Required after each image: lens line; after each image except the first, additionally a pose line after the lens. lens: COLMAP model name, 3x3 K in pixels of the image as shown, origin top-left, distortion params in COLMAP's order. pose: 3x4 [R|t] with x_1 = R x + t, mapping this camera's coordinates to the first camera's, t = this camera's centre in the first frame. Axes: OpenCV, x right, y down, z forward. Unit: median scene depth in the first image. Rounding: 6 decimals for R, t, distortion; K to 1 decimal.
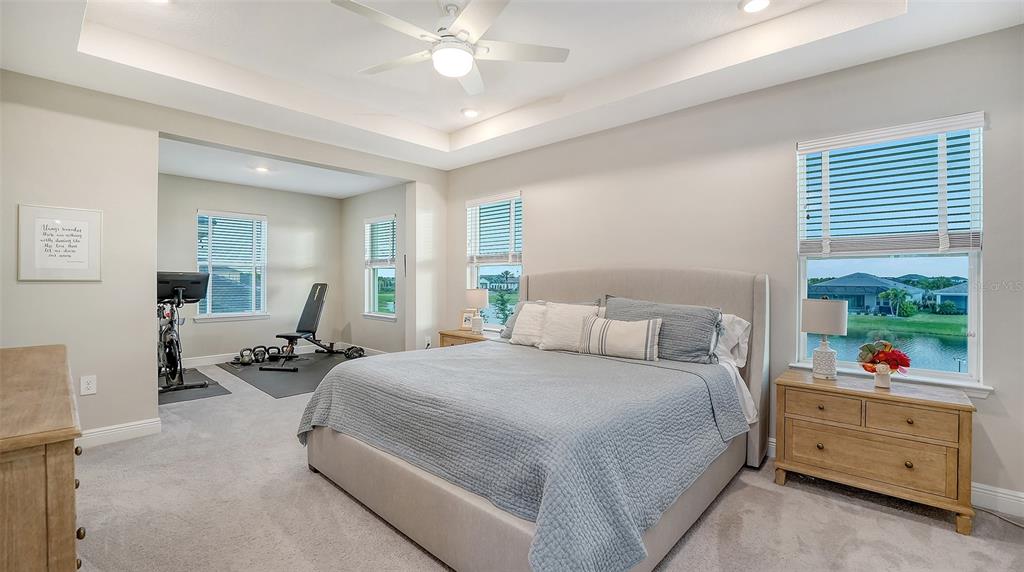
lens RADIAL K [[425.8, 0, 512.0], [0, 425.8, 286.0], [0, 0, 1]] dist [-0.030144, 0.000017]
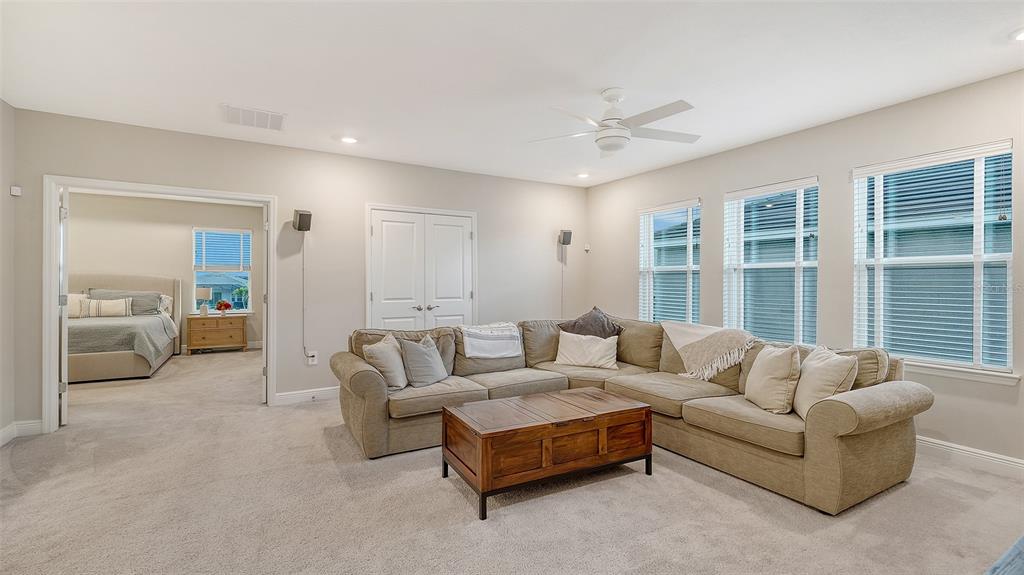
lens RADIAL K [[459.4, 0, 511.0], [0, 459.4, 281.9], [0, 0, 1]] dist [0.000828, 0.000068]
pose [[0.302165, -0.001437, 0.953255, -1.408803], [0.007132, 0.999974, -0.000753, 0.010909], [-0.953229, 0.007026, 0.302168, -1.701878]]
